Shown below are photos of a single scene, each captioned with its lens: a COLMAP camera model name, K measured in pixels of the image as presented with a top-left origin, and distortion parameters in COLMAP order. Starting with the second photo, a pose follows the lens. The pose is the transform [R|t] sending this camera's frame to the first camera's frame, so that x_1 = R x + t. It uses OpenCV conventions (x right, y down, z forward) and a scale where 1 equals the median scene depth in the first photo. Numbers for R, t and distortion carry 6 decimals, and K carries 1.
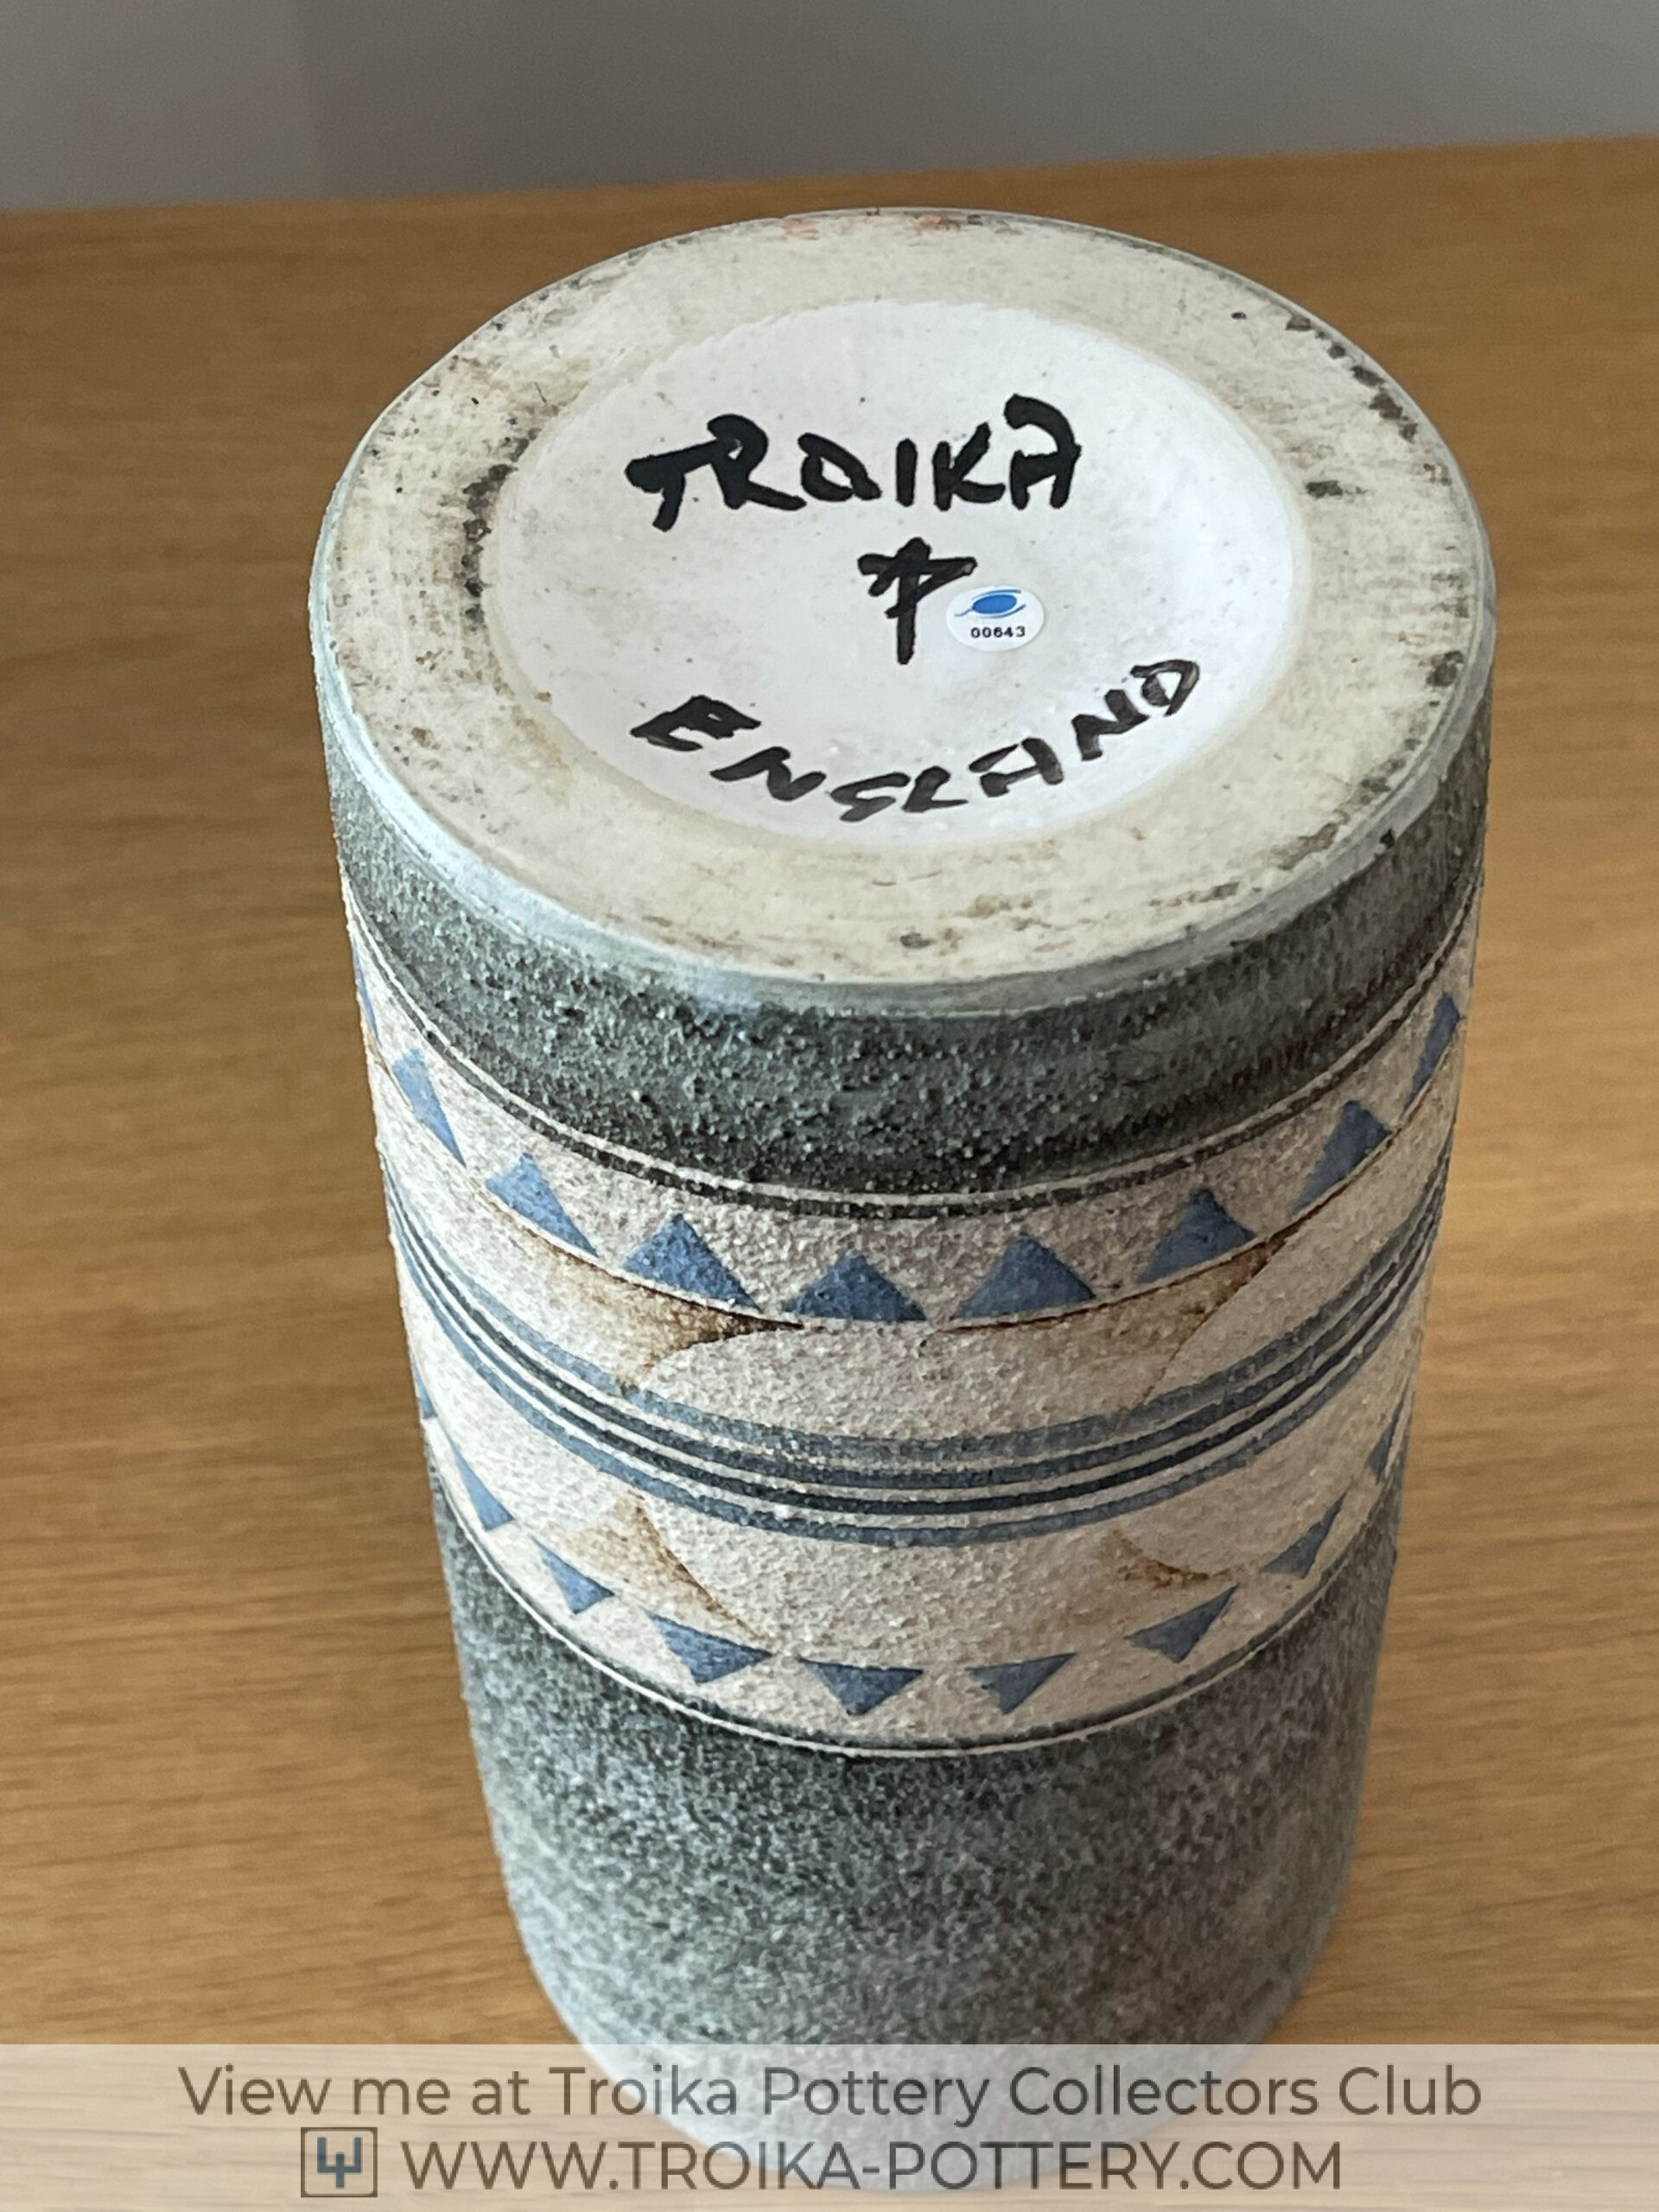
lens RADIAL K [[3954.8, 0, 833.8], [0, 3954.8, 1109.5], [0, 0, 1]] dist [0.277729, 0.000000]
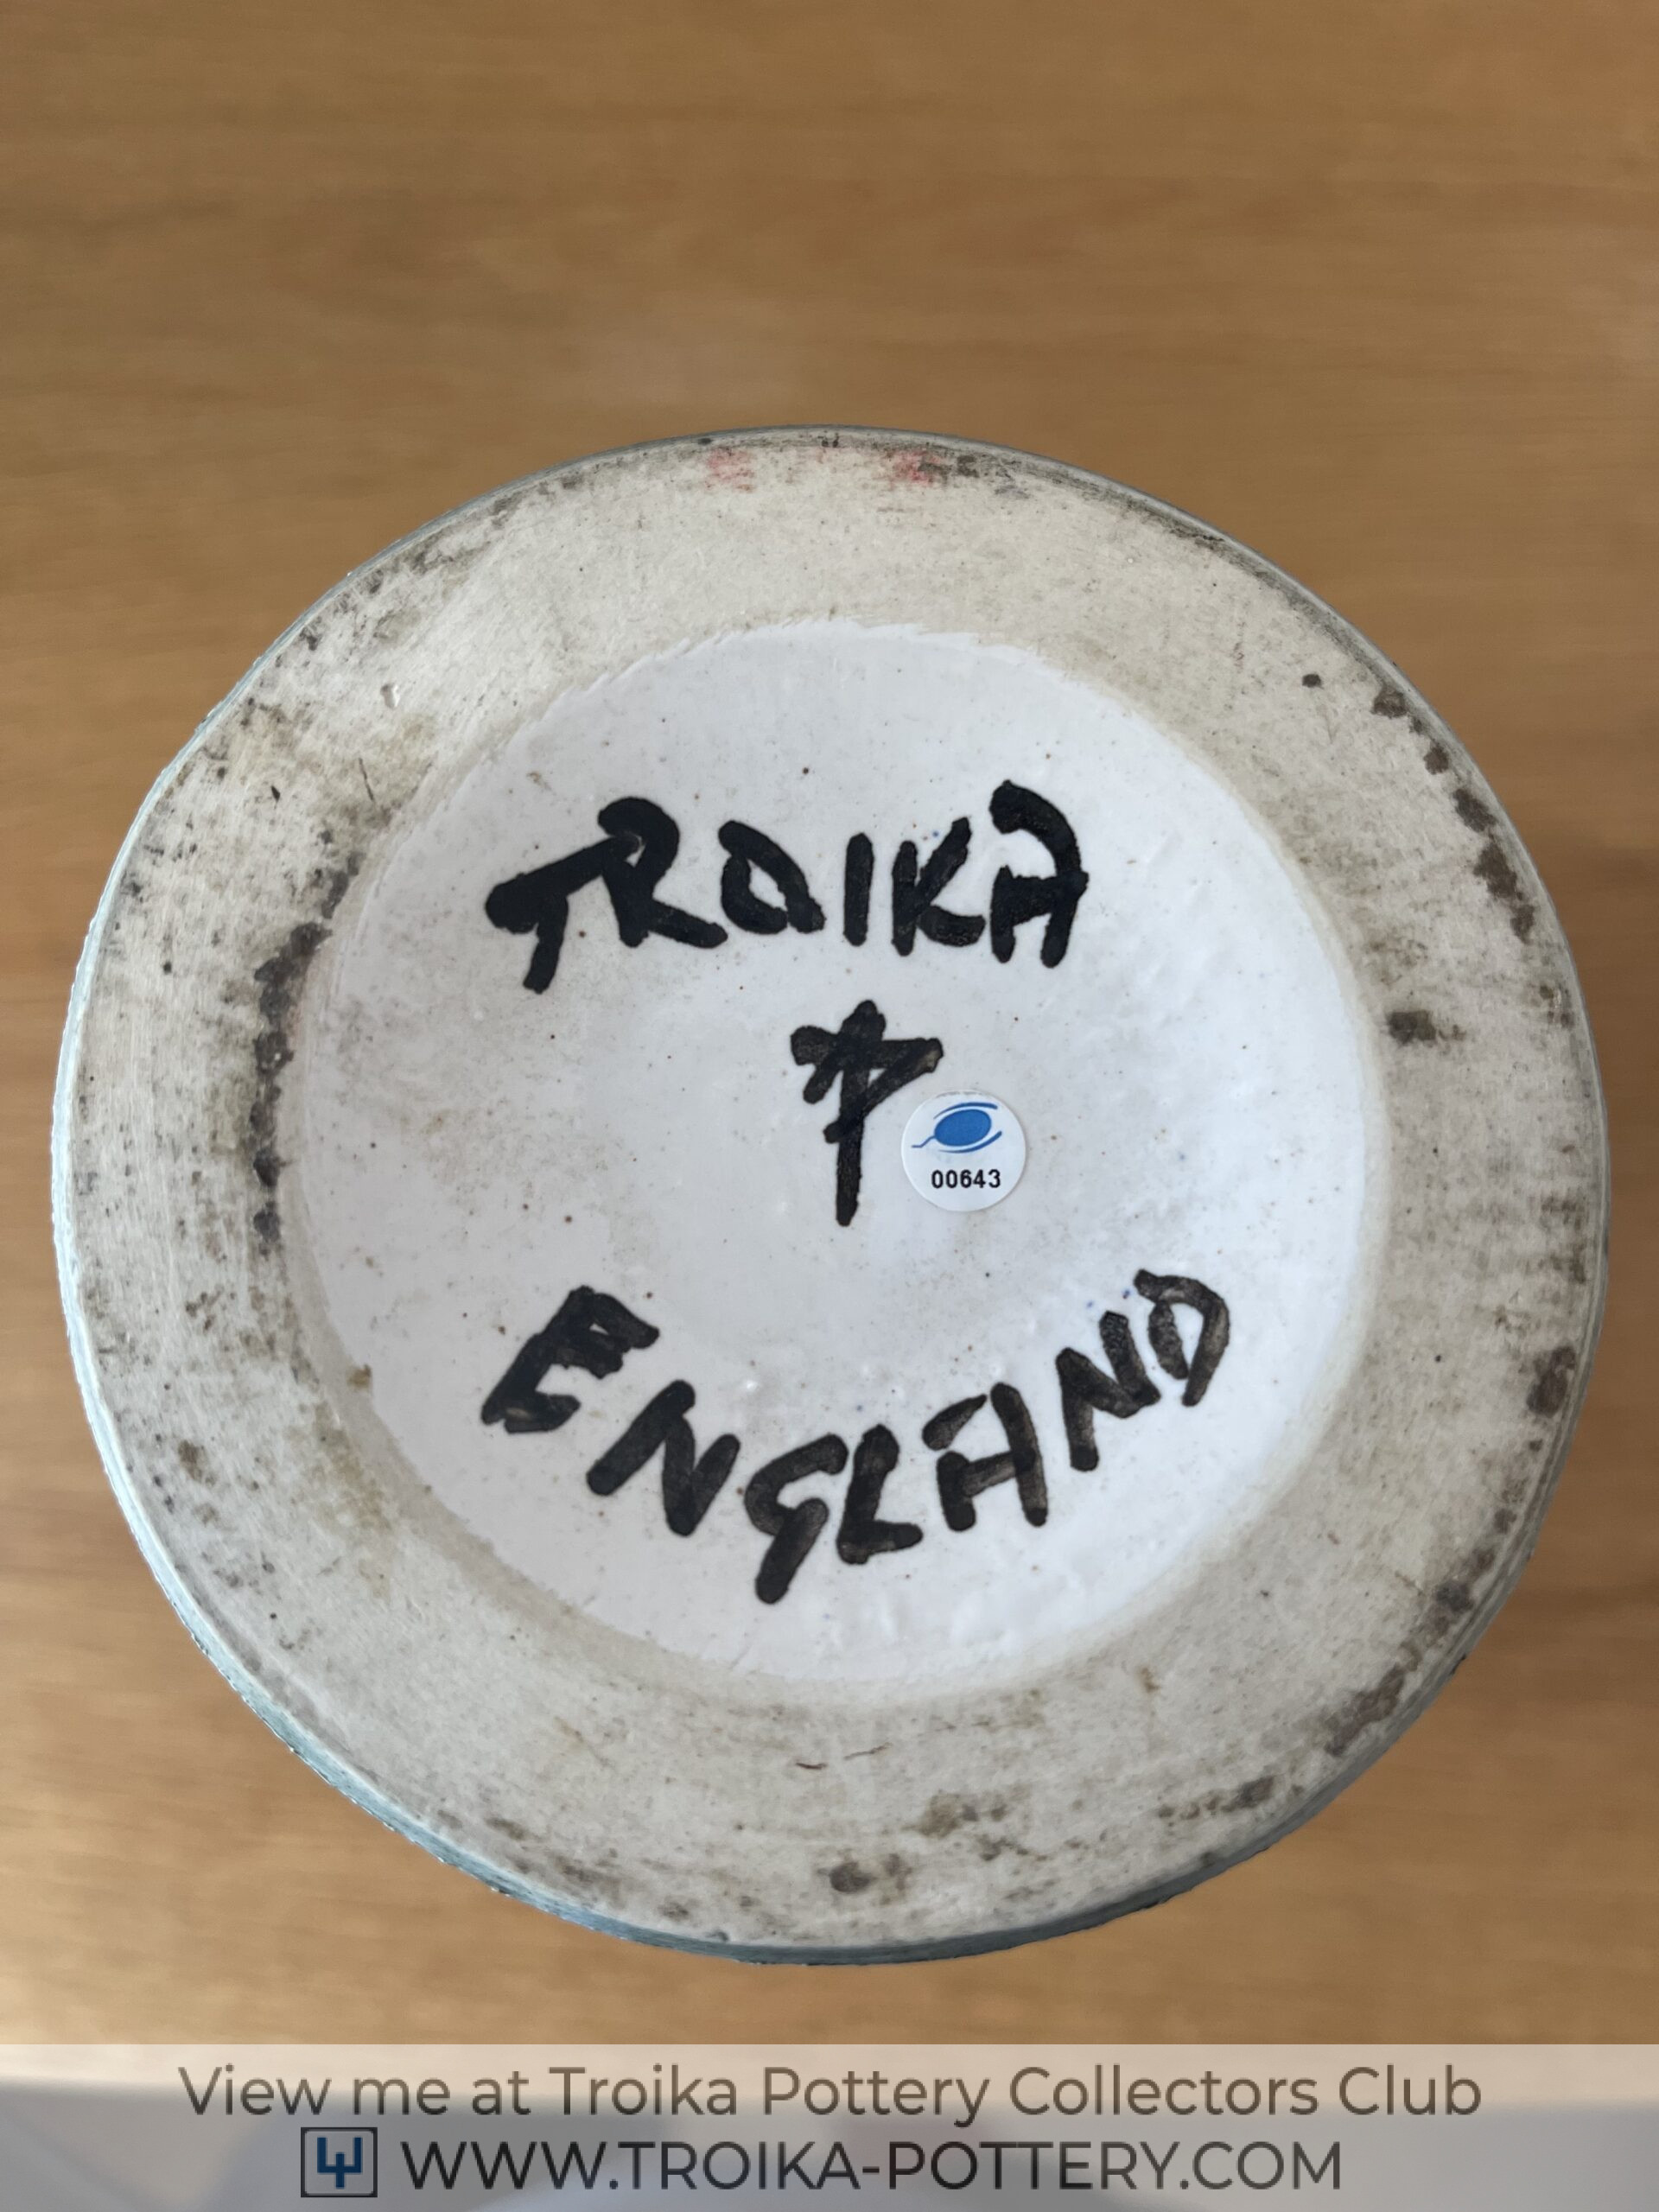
lens RADIAL K [[1638.0, 0, 807.3], [0, 1638.0, 1095.3], [0, 0, 1]] dist [0.006229, -0.018297]
pose [[0.997795, 0.029766, 0.059328, -0.009428], [-0.056466, 0.850491, 0.522950, -0.299607], [-0.034892, -0.525147, 0.850296, 0.733102]]
